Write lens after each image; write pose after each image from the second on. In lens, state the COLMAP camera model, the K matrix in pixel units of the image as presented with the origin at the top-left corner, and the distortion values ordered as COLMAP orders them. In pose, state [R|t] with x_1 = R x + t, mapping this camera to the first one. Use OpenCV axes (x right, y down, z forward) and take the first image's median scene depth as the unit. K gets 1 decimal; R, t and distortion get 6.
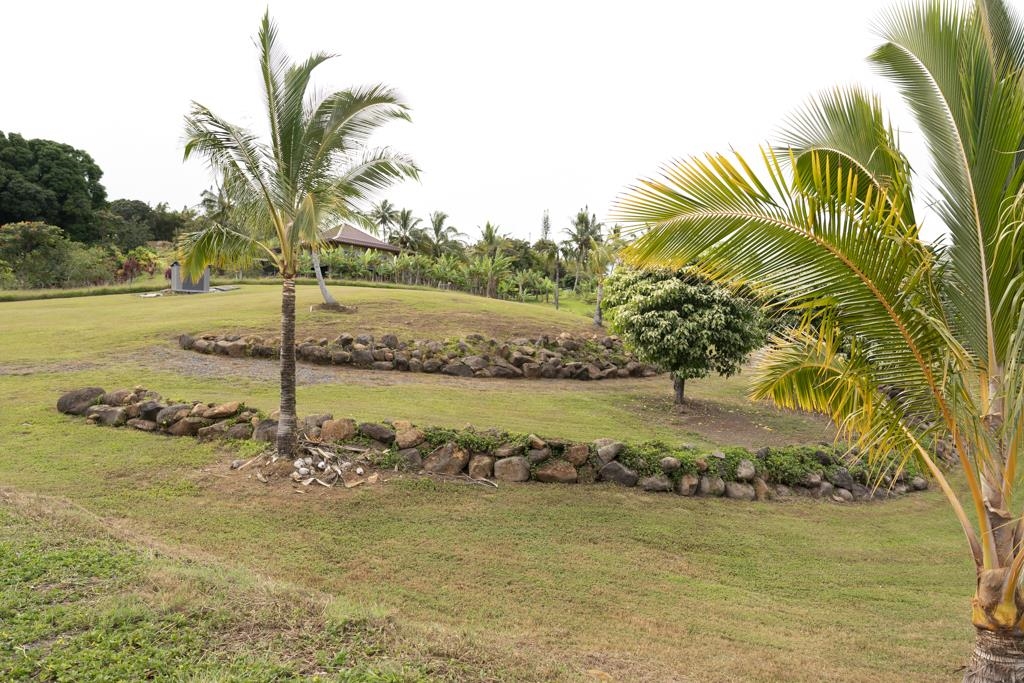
lens RADIAL K [[678.2, 0, 512.0], [0, 678.2, 341.5], [0, 0, 1]] dist [-0.011462, 0.006953]
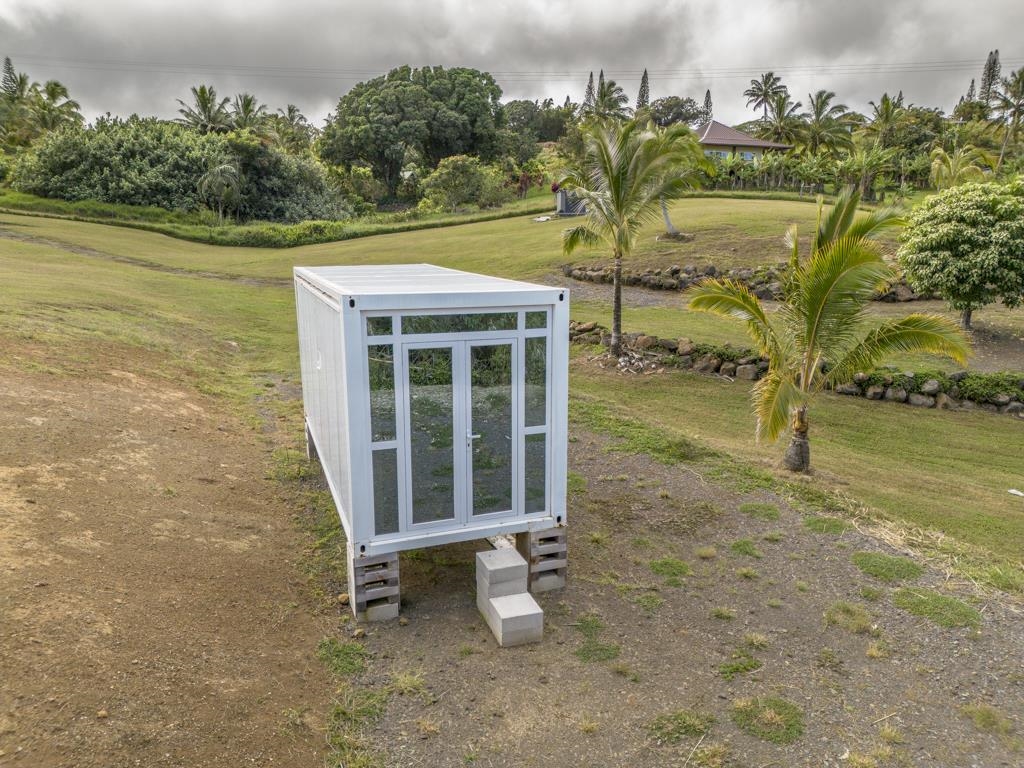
lens RADIAL K [[711.6, 0, 513.7], [0, 711.6, 386.7], [0, 0, 1]] dist [0.100005, -0.087010]
pose [[0.865825, 0.090756, -0.492048, 0.230234], [0.018063, 0.977102, 0.212005, -0.097106], [0.500022, -0.192447, 0.844359, -0.471178]]
